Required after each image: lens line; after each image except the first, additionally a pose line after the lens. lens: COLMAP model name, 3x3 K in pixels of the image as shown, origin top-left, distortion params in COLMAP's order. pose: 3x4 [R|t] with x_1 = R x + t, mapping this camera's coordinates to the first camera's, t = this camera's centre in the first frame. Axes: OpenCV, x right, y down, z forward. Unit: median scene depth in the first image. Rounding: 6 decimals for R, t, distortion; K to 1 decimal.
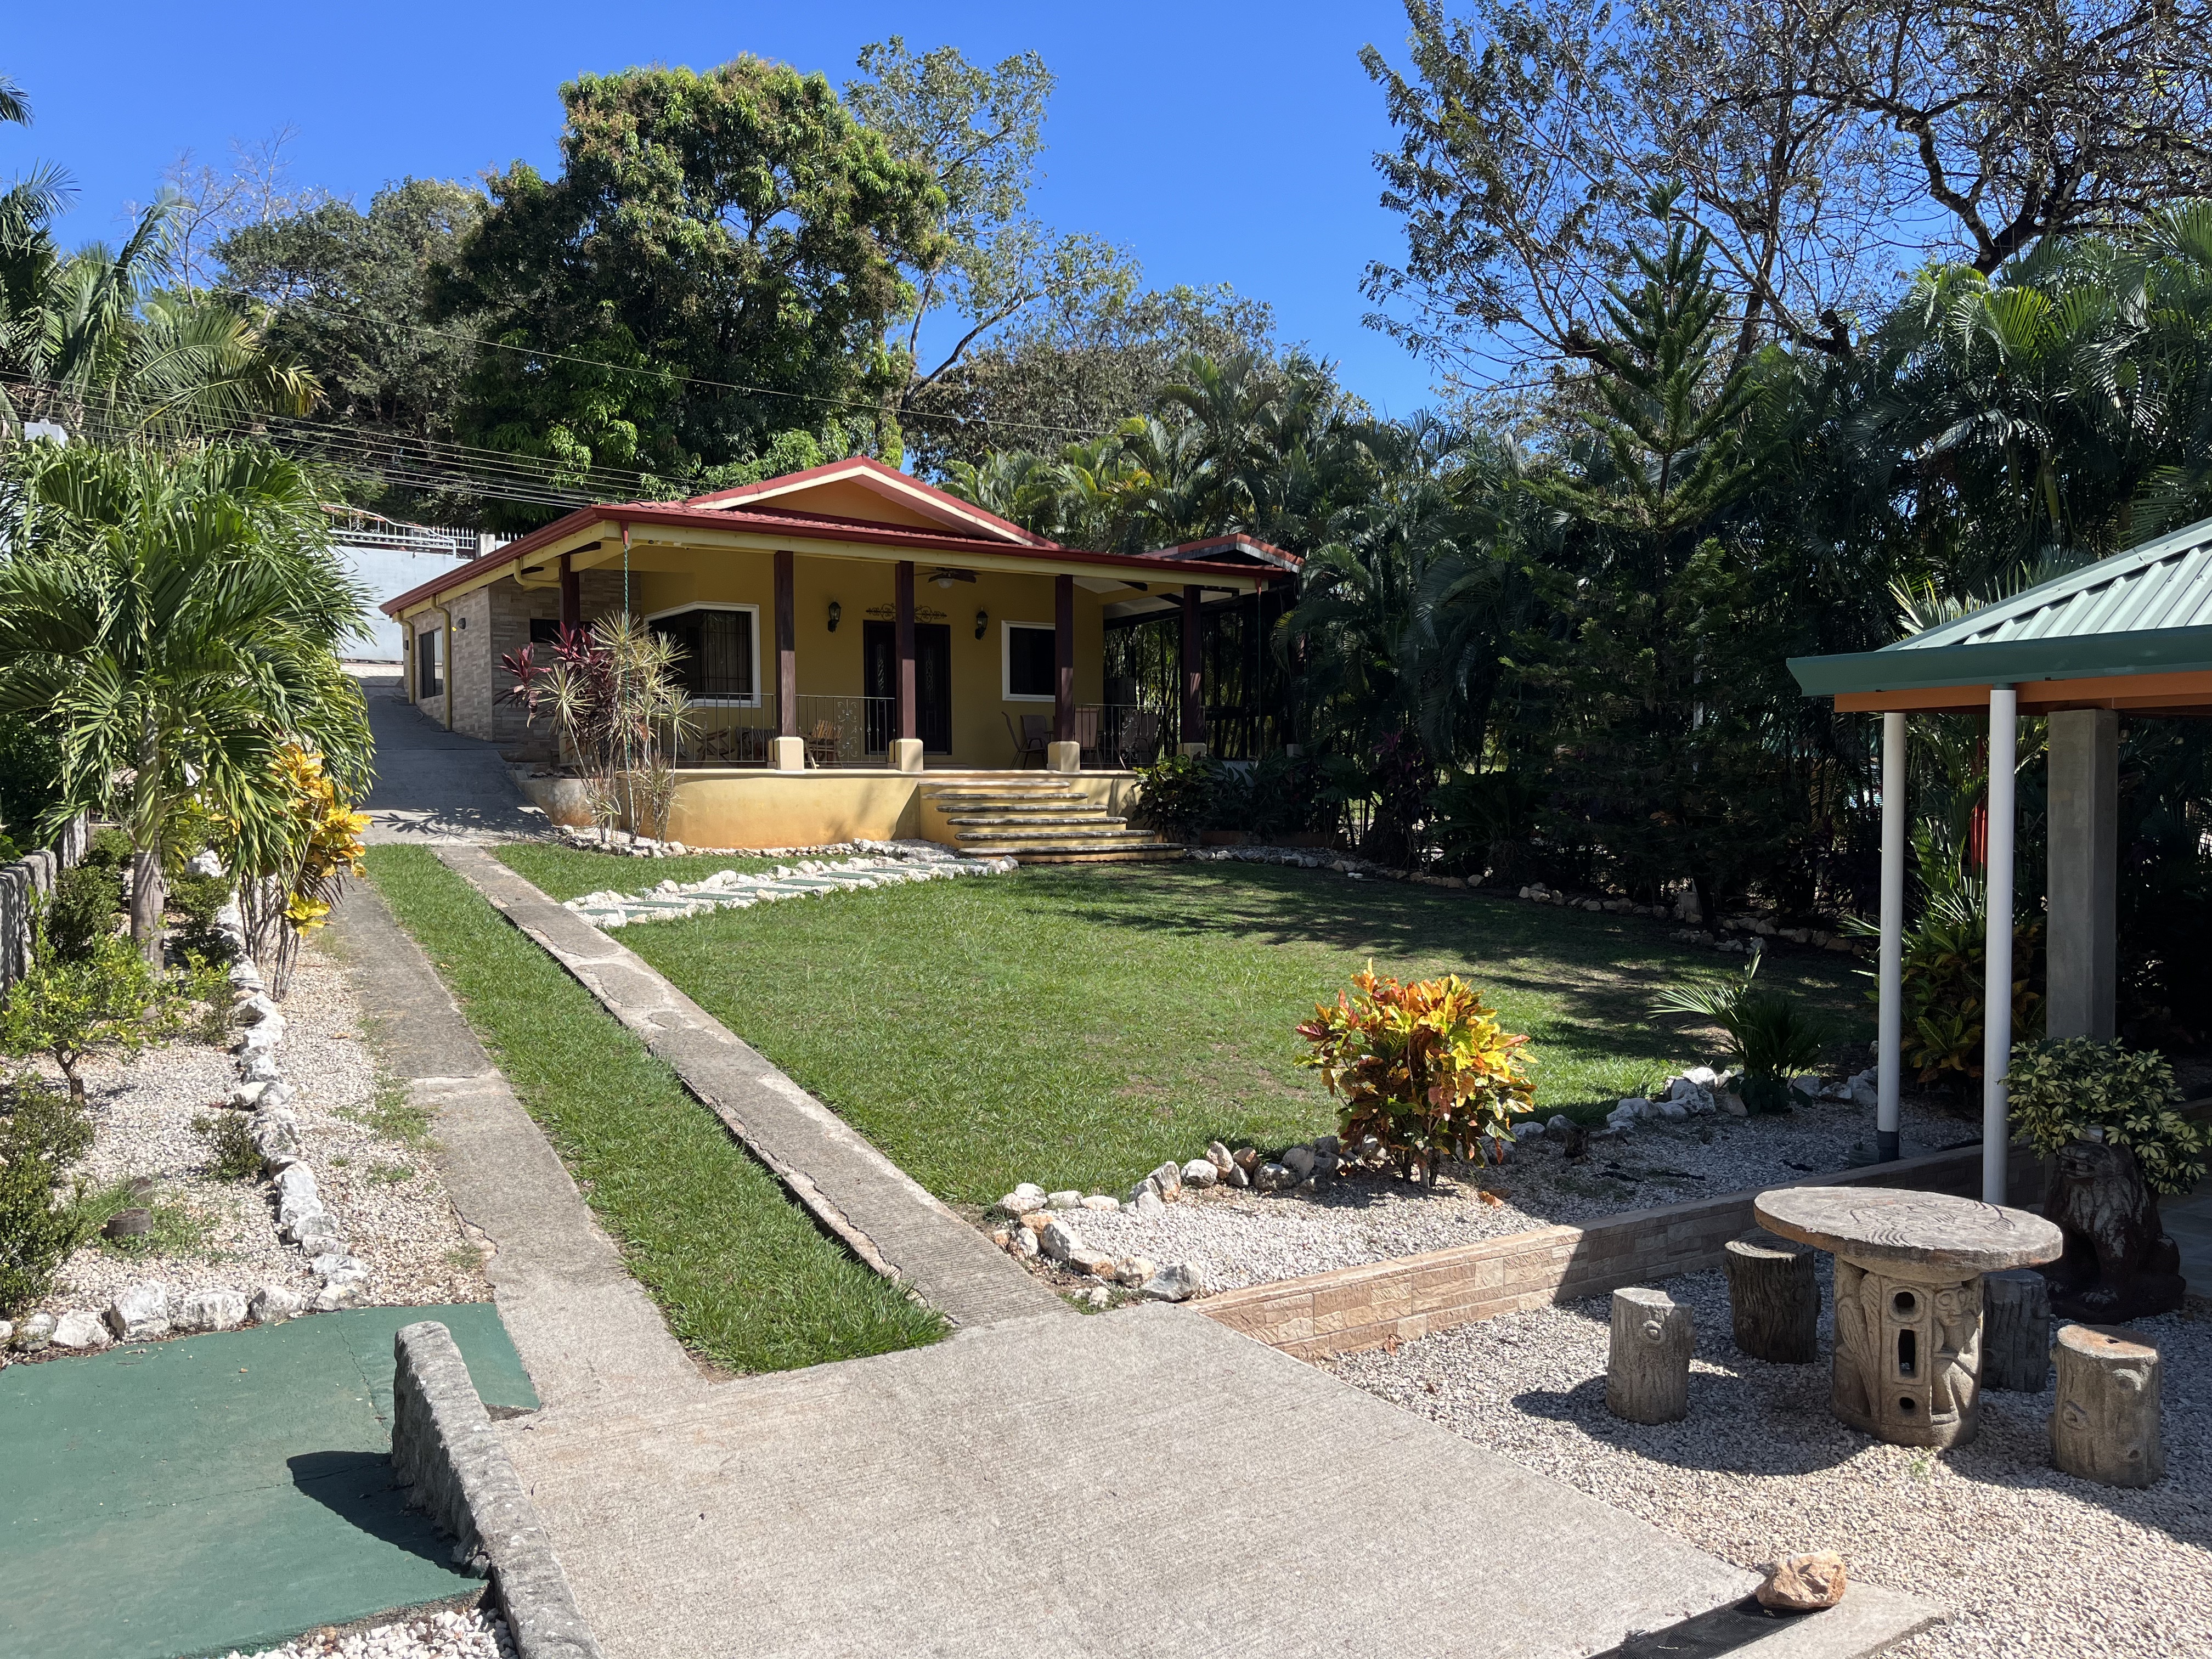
lens RADIAL K [[1703.5, 0, 1106.1], [0, 1703.5, 834.5], [0, 0, 1]] dist [-0.003747, -0.029322]
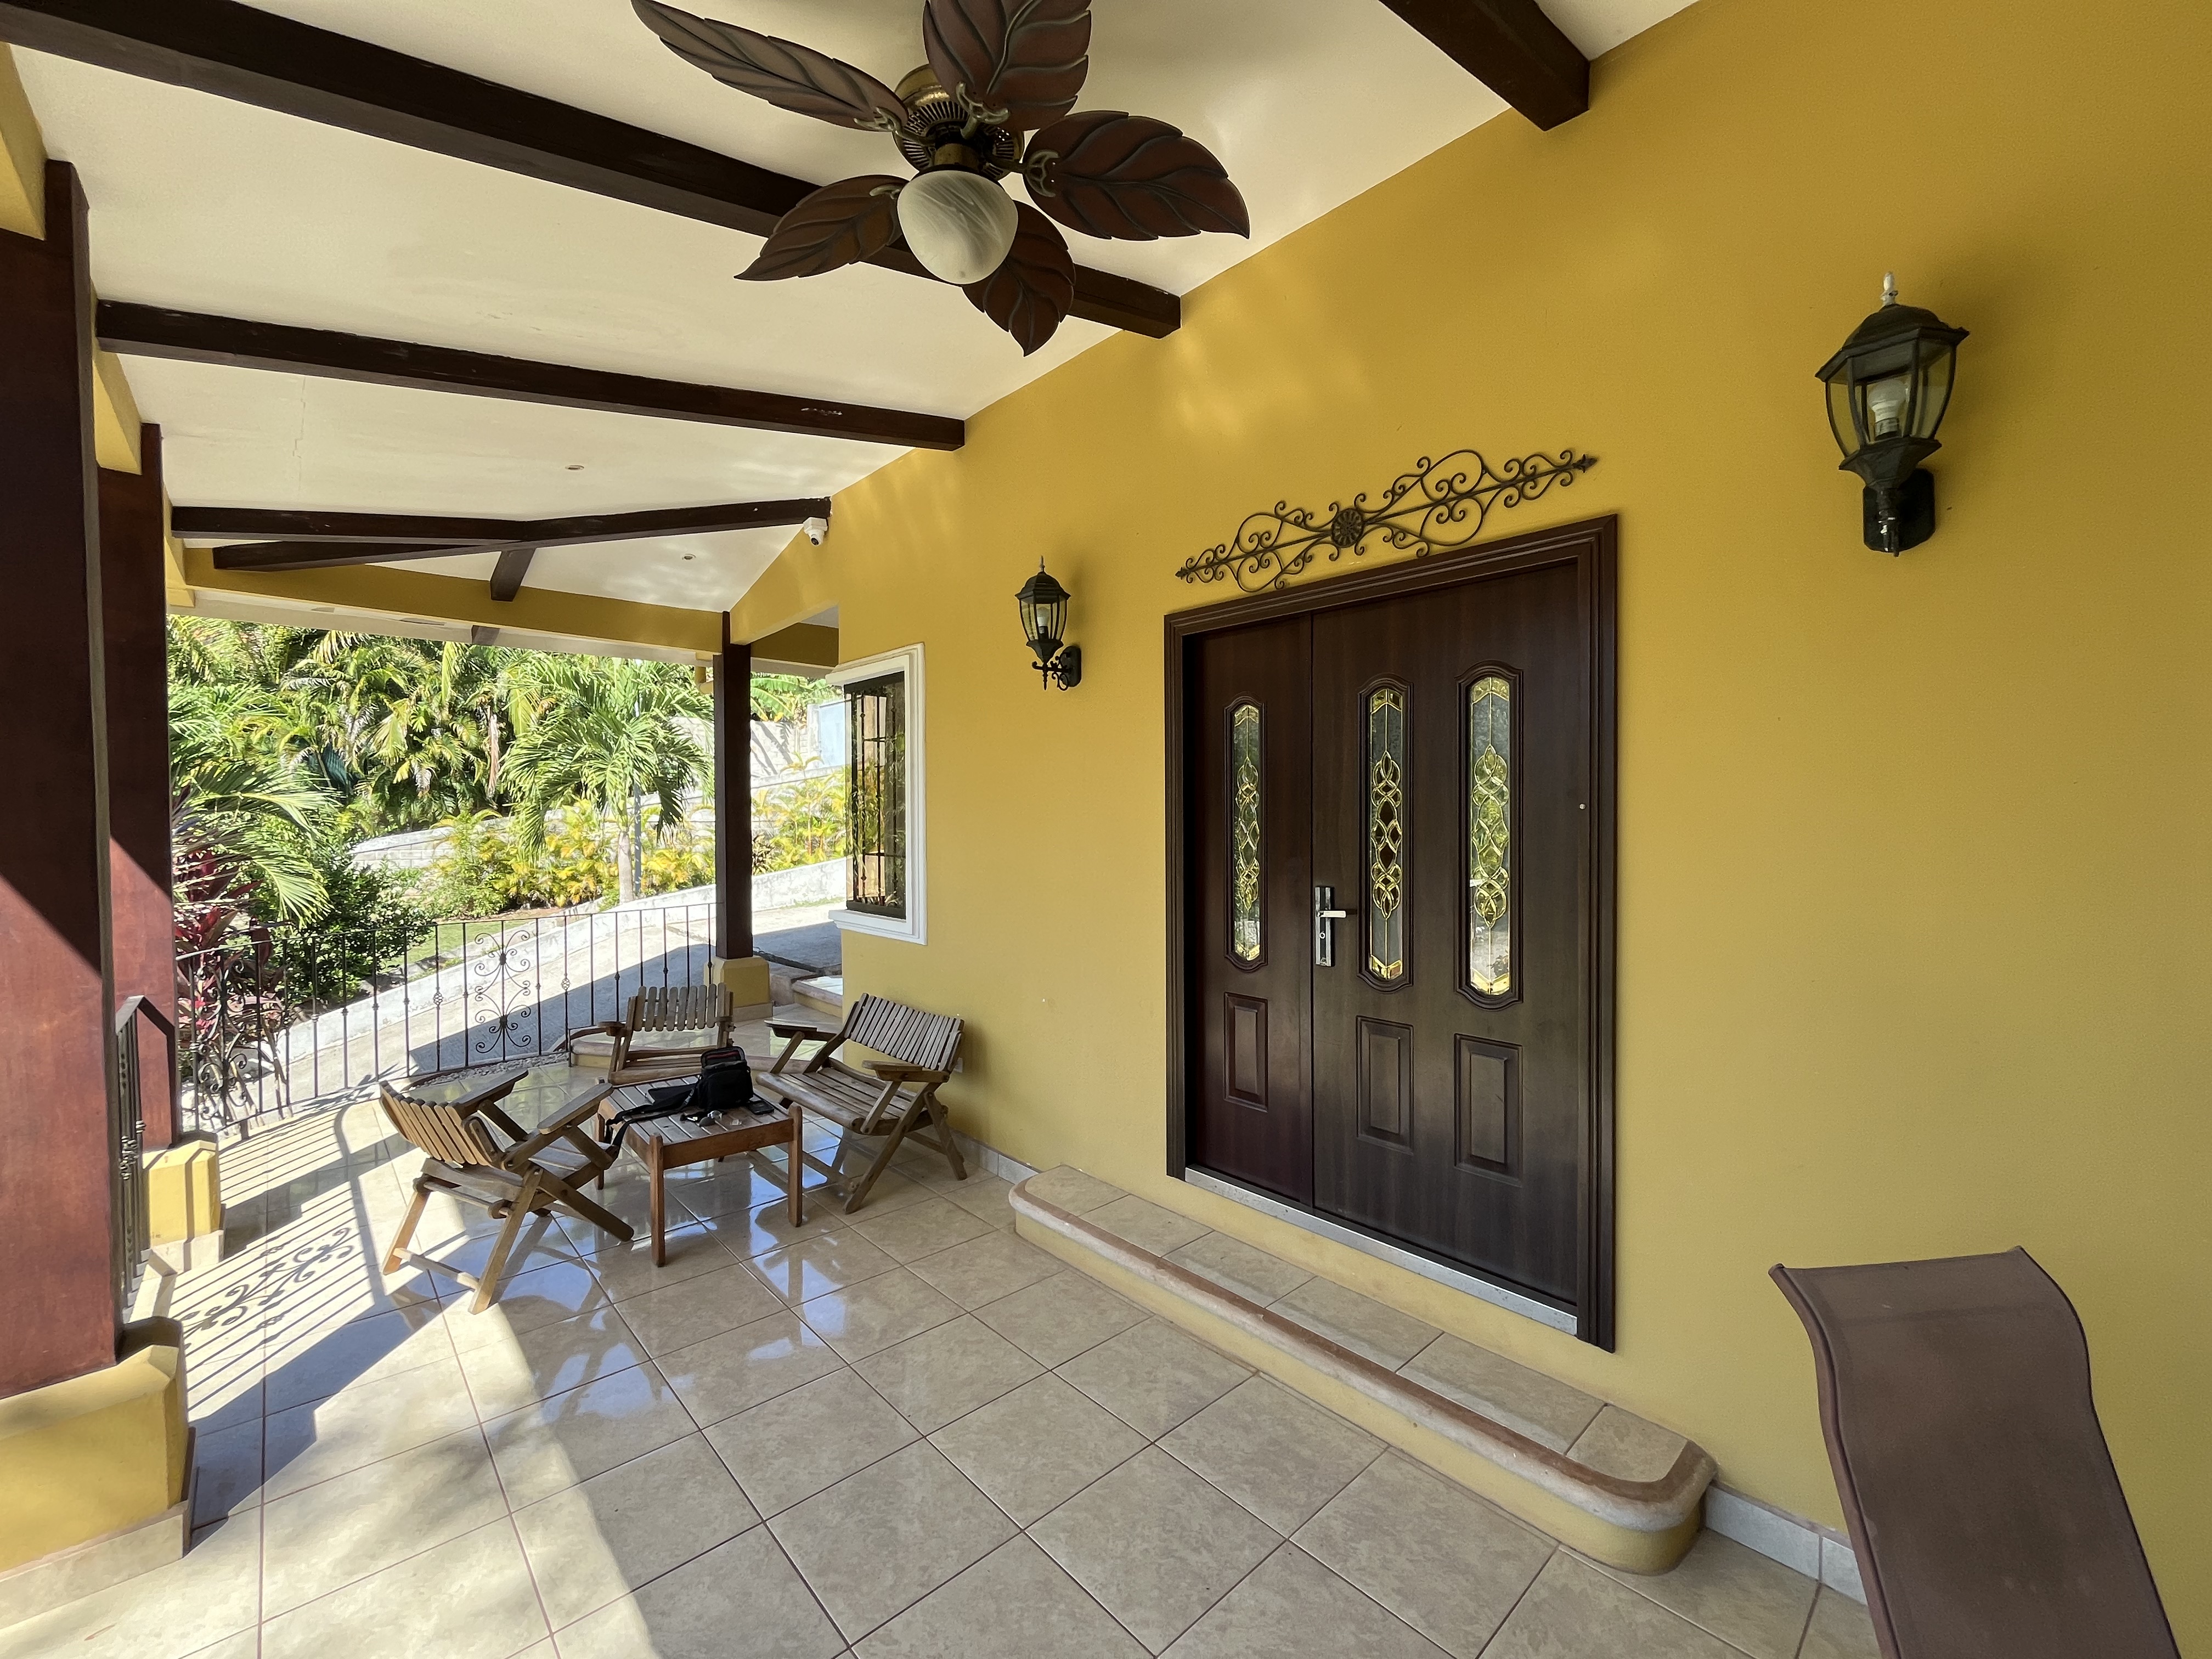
lens RADIAL K [[896.5, 0, 1107.6], [0, 896.5, 828.5], [0, 0, 1]] dist [-0.012352, 0.000135]
pose [[0.198170, 0.016570, -0.980028, -0.028644], [-0.008807, 0.999847, 0.015124, -0.130954], [0.980128, 0.005634, 0.198285, 1.293325]]
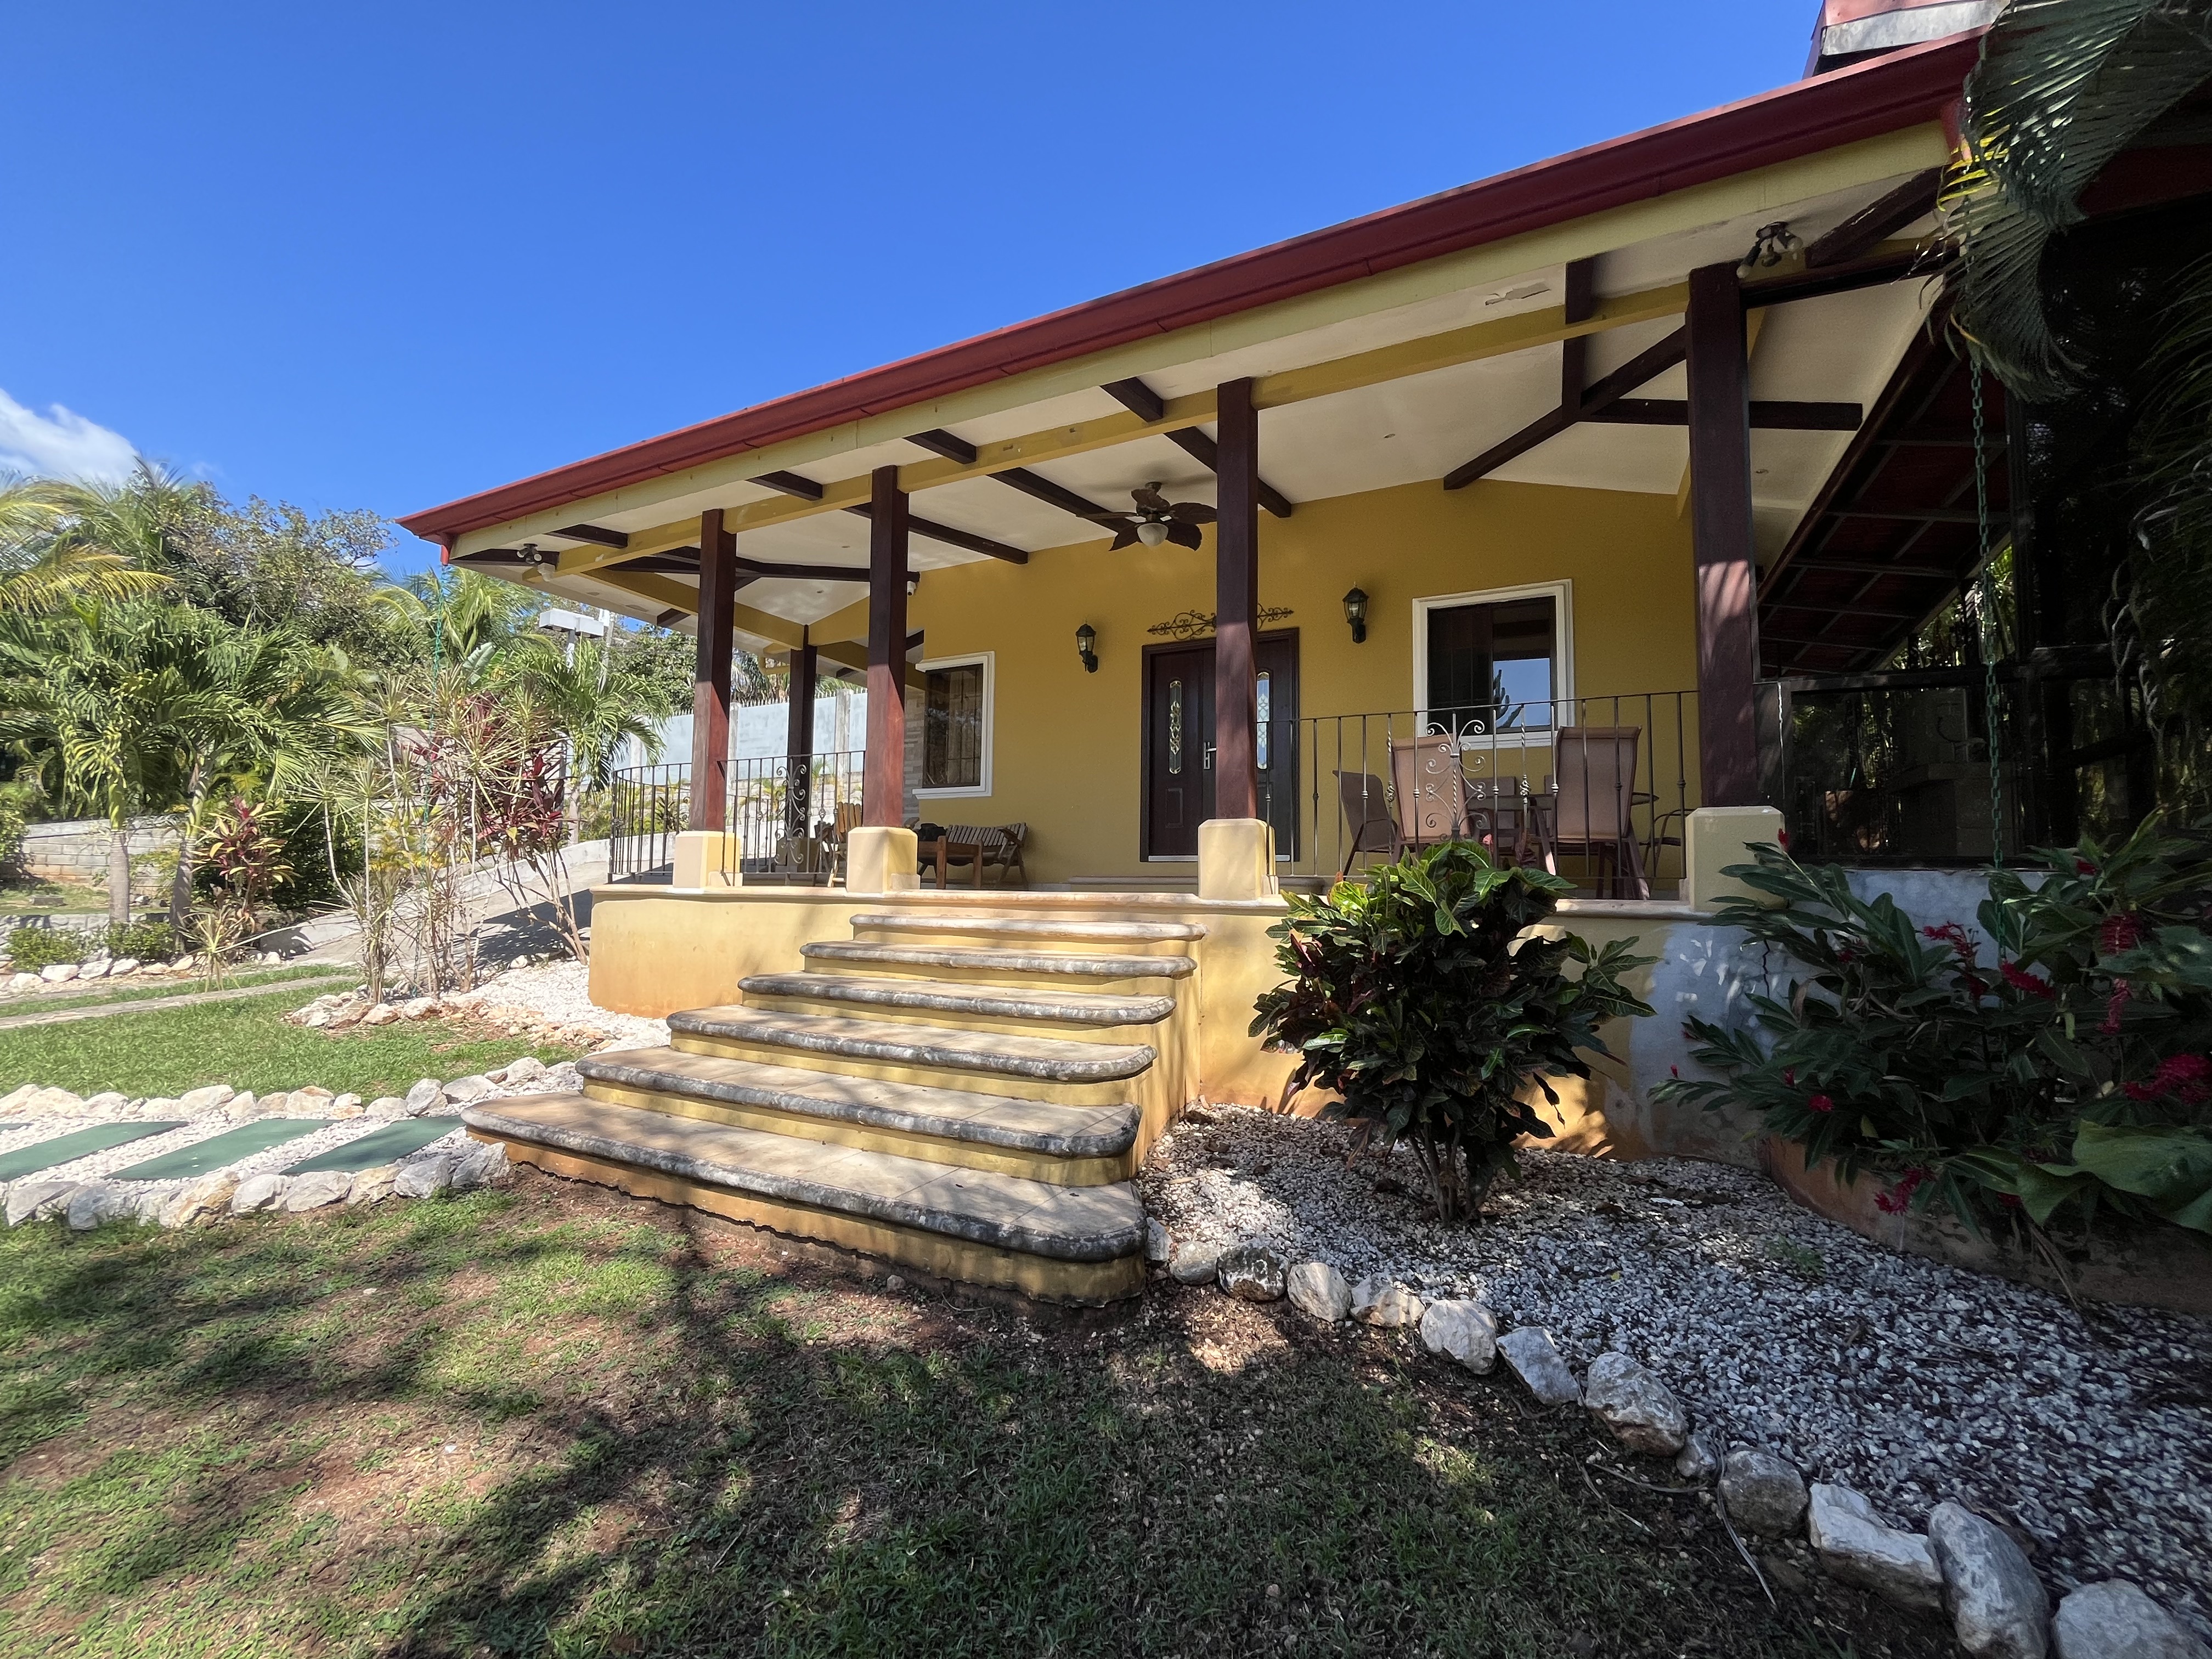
lens RADIAL K [[896.5, 0, 1123.0], [0, 896.5, 829.4], [0, 0, 1]] dist [-0.012352, 0.000135]
pose [[0.542901, -0.058746, -0.837740, 0.165327], [-0.026305, 0.995871, -0.086883, -0.040631], [0.839385, 0.069206, 0.539114, 1.099024]]
